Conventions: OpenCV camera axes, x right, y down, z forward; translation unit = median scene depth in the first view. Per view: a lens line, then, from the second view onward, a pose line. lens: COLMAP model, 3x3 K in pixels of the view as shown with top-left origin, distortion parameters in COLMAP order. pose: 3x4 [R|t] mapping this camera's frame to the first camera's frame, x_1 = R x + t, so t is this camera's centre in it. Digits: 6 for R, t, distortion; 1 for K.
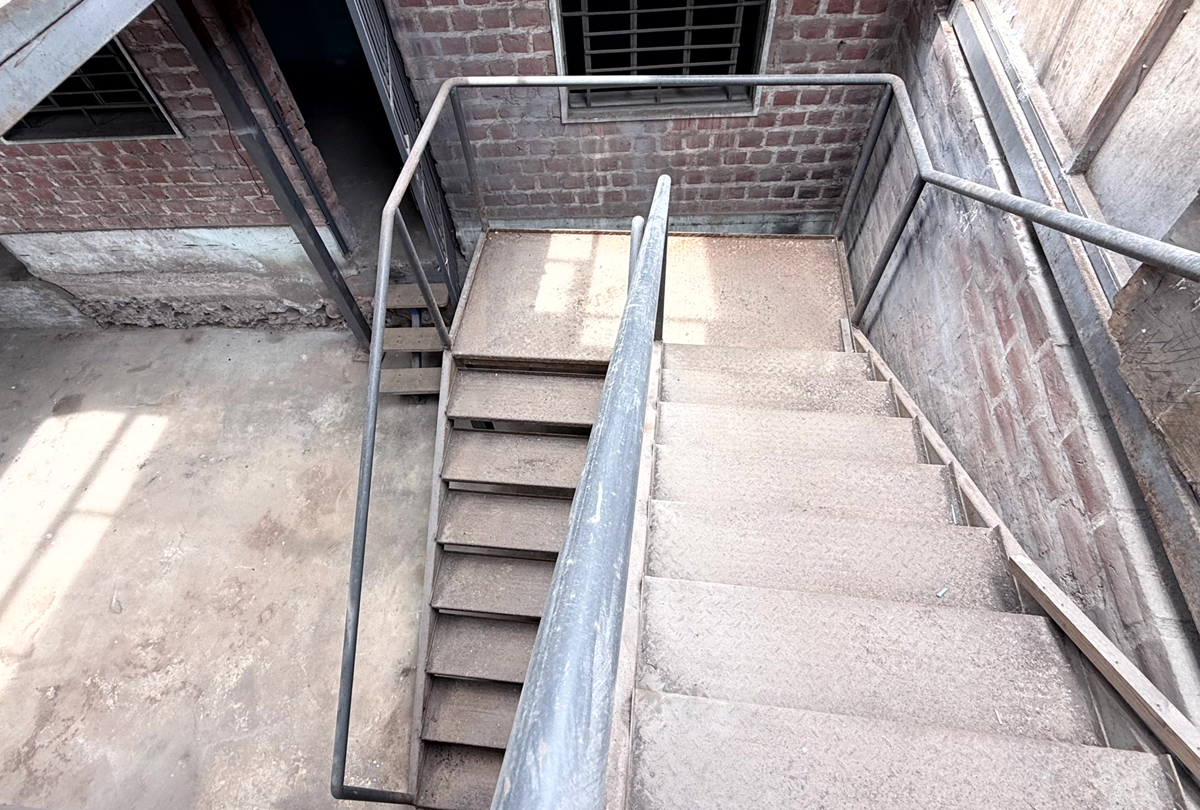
lens RADIAL K [[619.4, 0, 586.2], [0, 619.4, 376.1], [0, 0, 1]] dist [-0.000949, -0.000028]
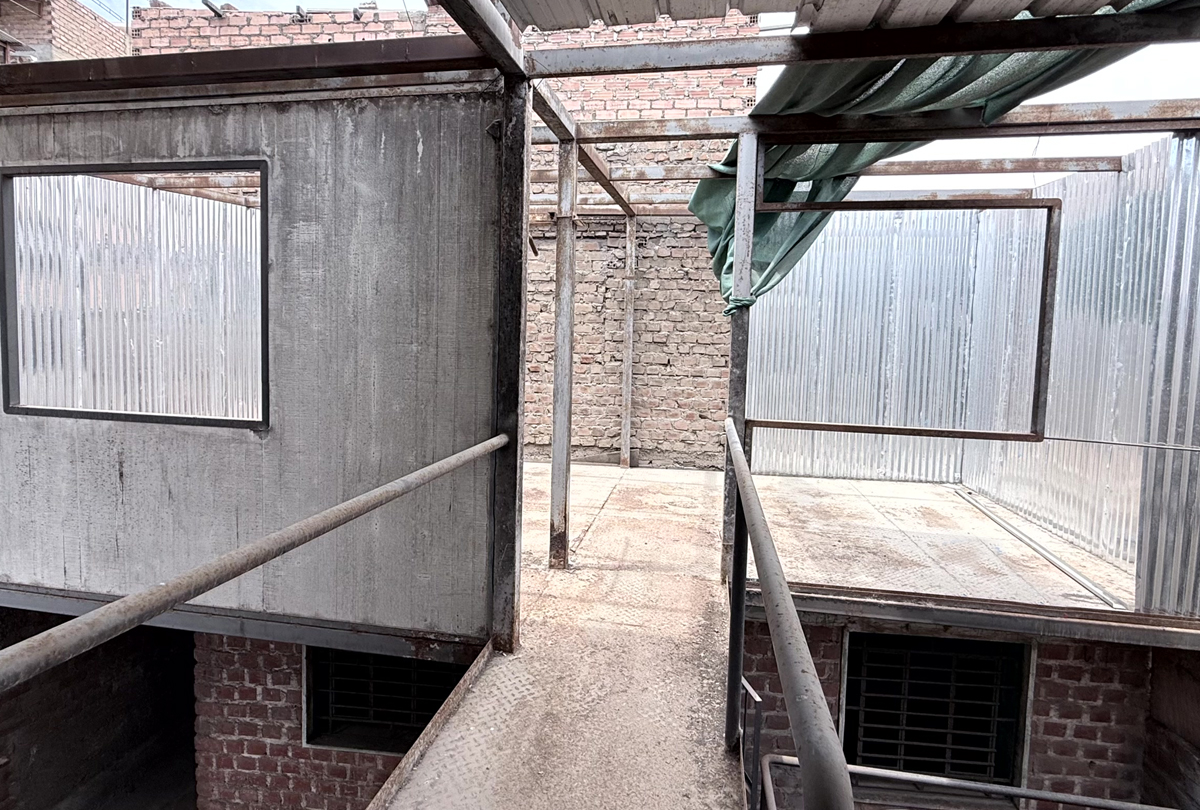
lens RADIAL K [[619.4, 0, 587.6], [0, 619.4, 380.7], [0, 0, 1]] dist [-0.000949, -0.000028]
pose [[0.993535, 0.101208, -0.051438, -0.471542], [-0.104196, 0.632989, -0.767117, 0.002533], [-0.045079, 0.767517, 0.639442, -0.225584]]
